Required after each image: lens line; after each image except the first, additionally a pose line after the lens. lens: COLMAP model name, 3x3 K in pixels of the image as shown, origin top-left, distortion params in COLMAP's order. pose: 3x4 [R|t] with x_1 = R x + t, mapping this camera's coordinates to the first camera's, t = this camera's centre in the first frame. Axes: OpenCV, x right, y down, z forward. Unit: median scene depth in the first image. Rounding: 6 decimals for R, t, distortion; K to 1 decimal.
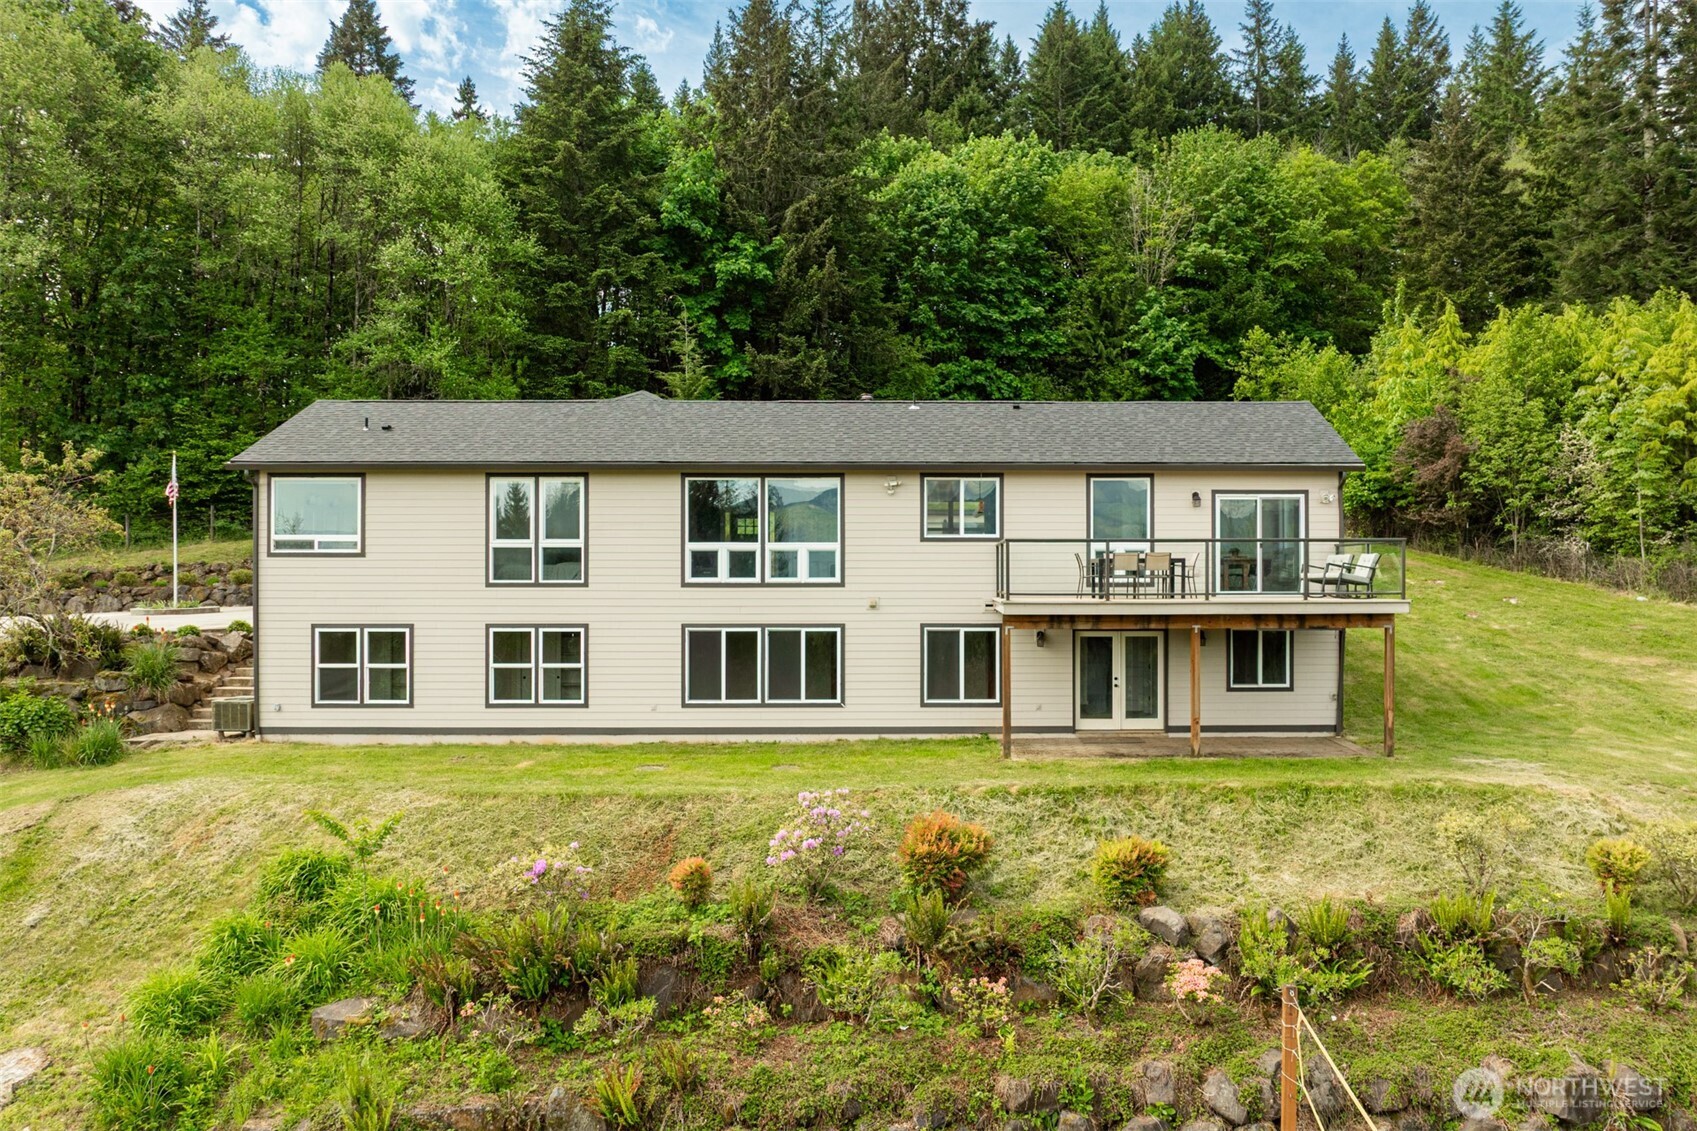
lens RADIAL K [[1199.0, 0, 849.7], [0, 1199.0, 580.1], [0, 0, 1]] dist [-0.026659, 0.000164]
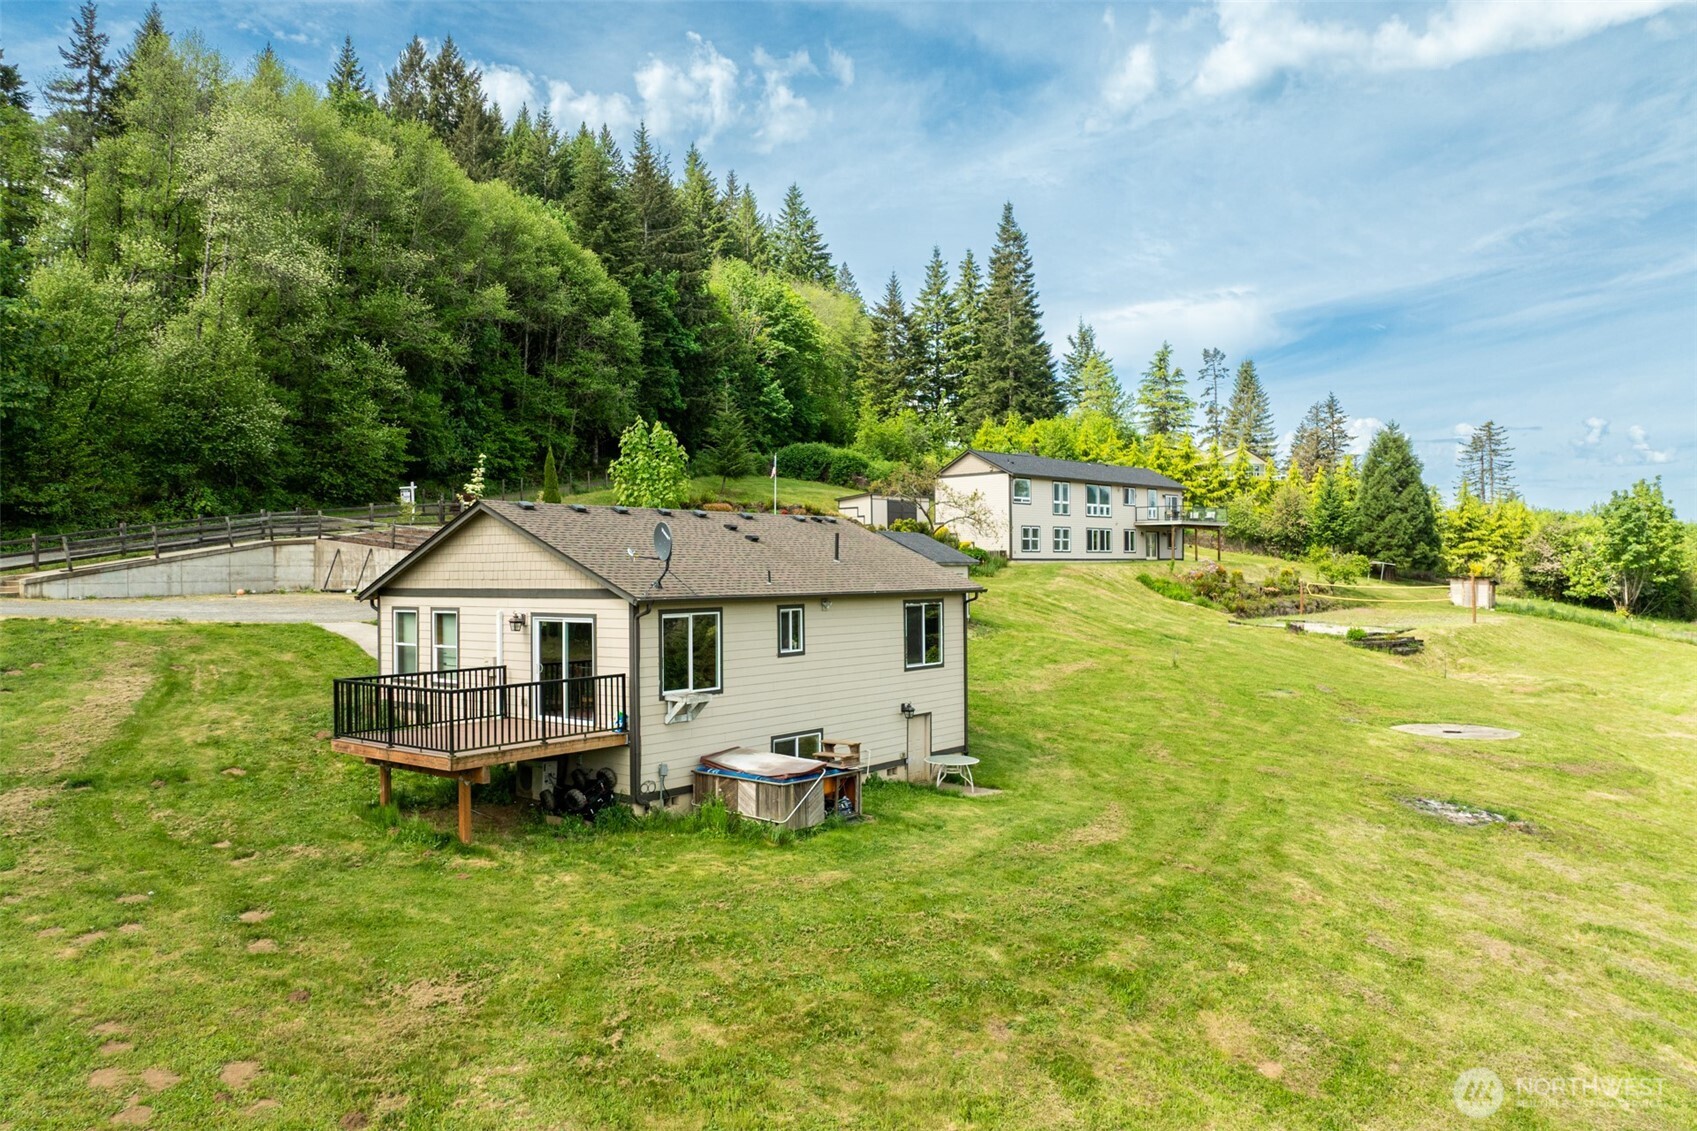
lens RADIAL K [[1199.0, 0, 849.1], [0, 1199.0, 562.3], [0, 0, 1]] dist [-0.026659, 0.000164]
pose [[0.715706, -0.002896, 0.698396, -2.975827], [-0.013547, 0.999746, 0.018029, 0.082365], [-0.698270, -0.022365, 0.715485, -0.957174]]
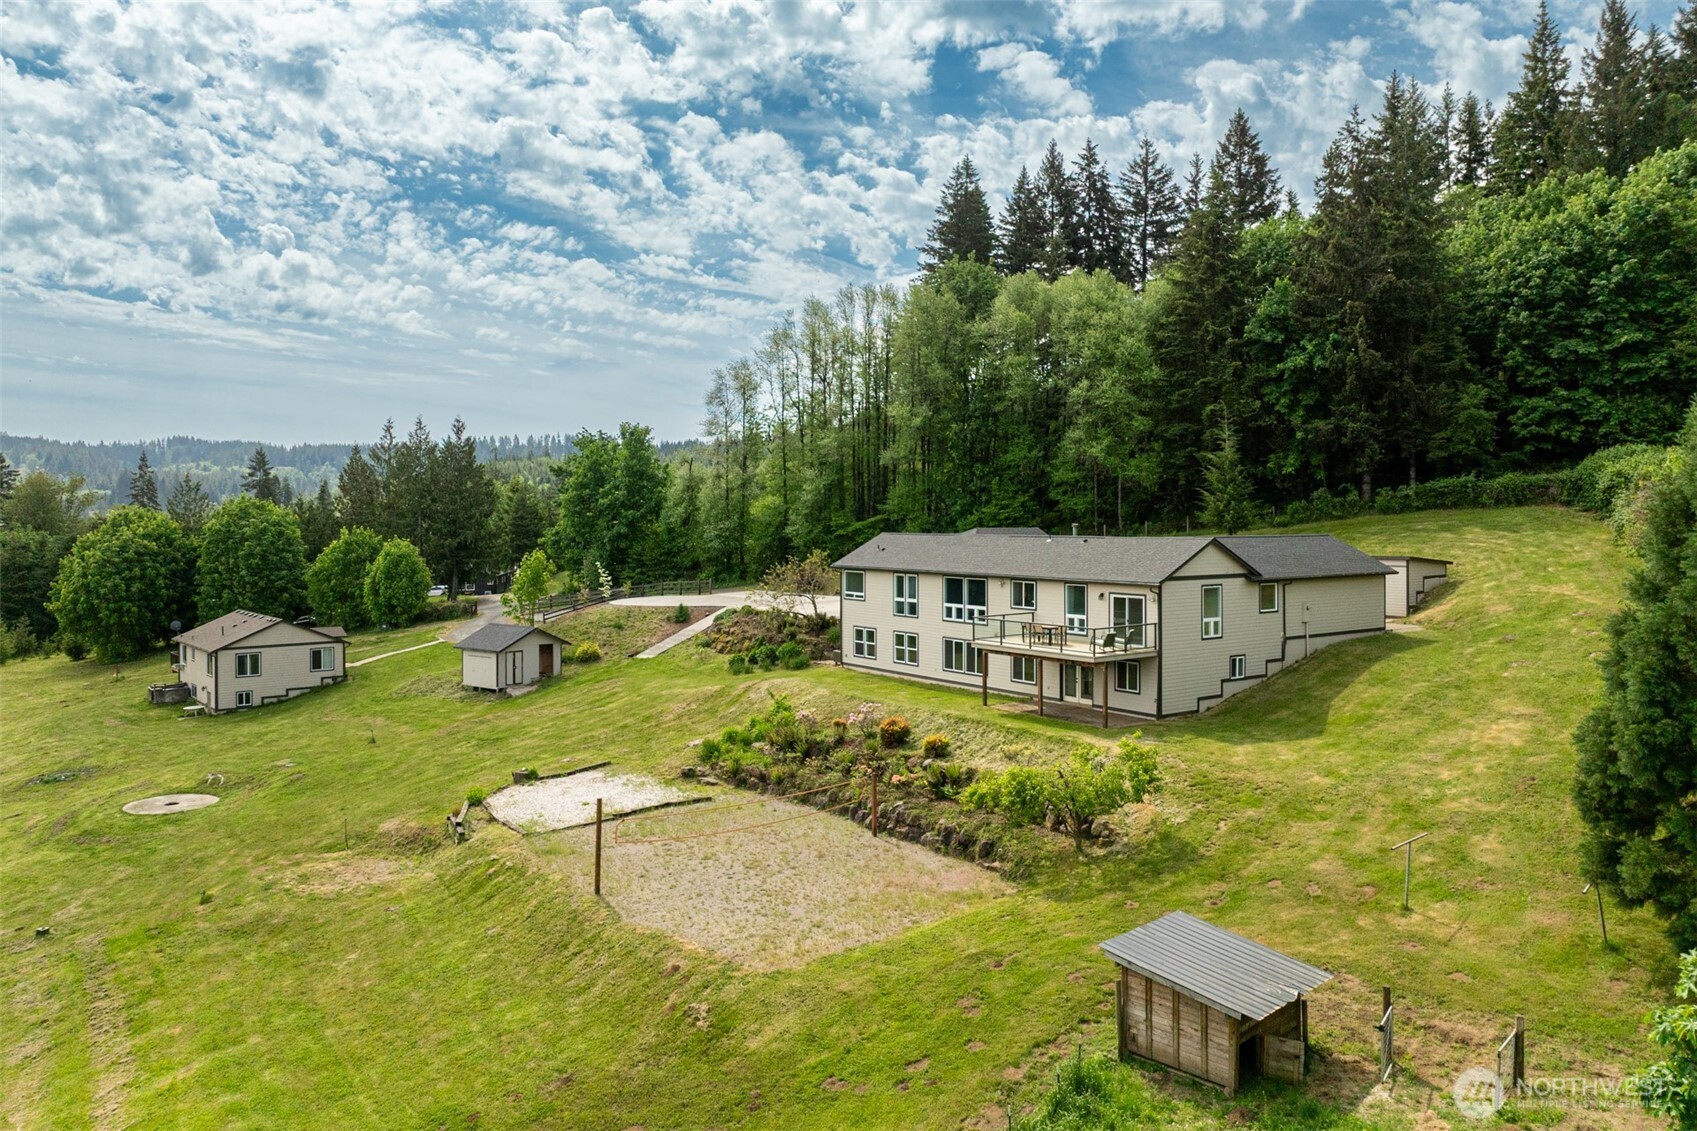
lens RADIAL K [[1199.0, 0, 848.3], [0, 1199.0, 557.5], [0, 0, 1]] dist [-0.026659, 0.000164]
pose [[0.562135, 0.027921, -0.826574, 1.745760], [0.014997, 0.998922, 0.043941, -0.231713], [0.826910, -0.037097, 0.561110, -0.511288]]
